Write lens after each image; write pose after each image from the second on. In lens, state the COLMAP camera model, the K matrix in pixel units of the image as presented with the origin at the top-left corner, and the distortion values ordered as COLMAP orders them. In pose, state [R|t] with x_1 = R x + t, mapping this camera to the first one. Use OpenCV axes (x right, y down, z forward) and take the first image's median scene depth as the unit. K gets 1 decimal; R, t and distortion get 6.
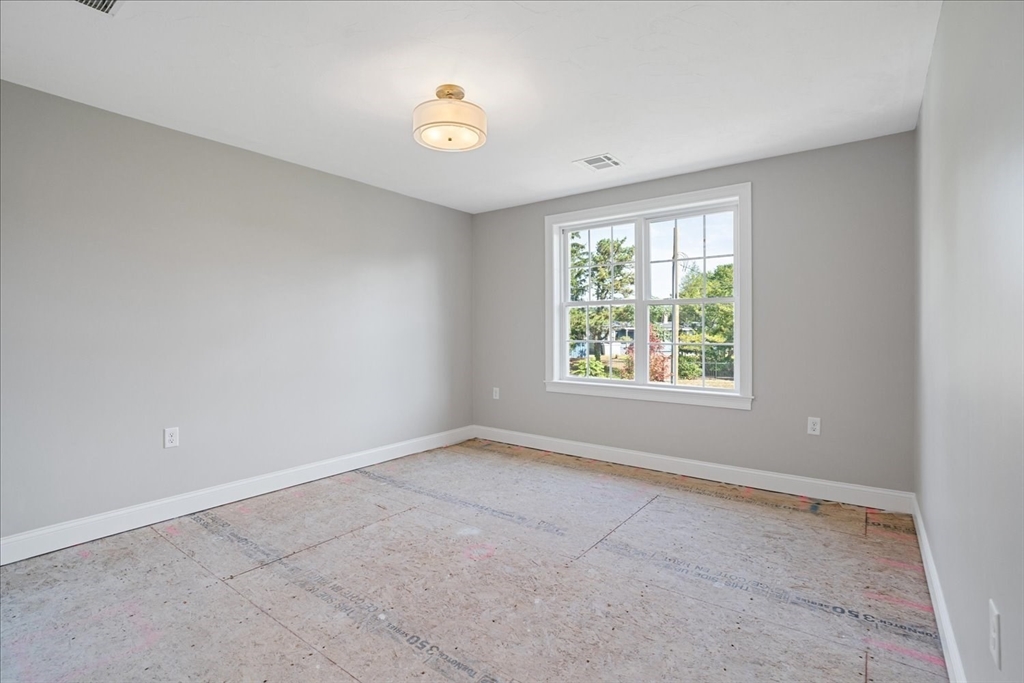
lens RADIAL K [[482.2, 0, 503.4], [0, 482.2, 331.2], [0, 0, 1]] dist [-0.017857, 0.007134]
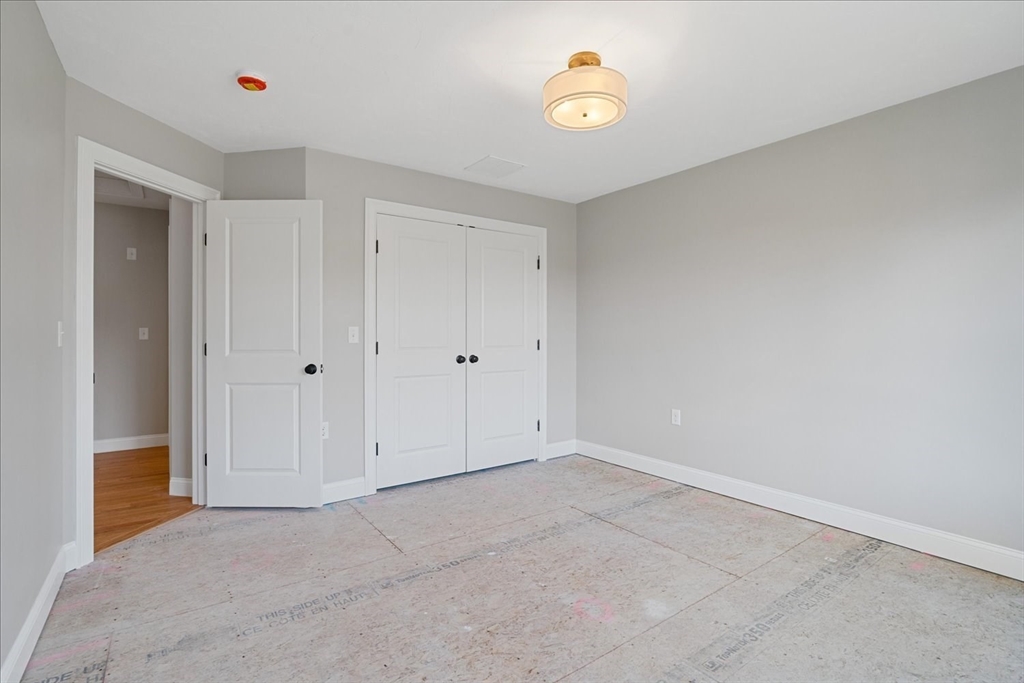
lens RADIAL K [[482.2, 0, 503.4], [0, 482.2, 331.2], [0, 0, 1]] dist [-0.017857, 0.007134]
pose [[-0.292355, -0.002401, -0.956307, 0.698404], [-0.003703, 0.999992, -0.001379, 0.000898], [0.956303, 0.003138, -0.292362, 1.009141]]
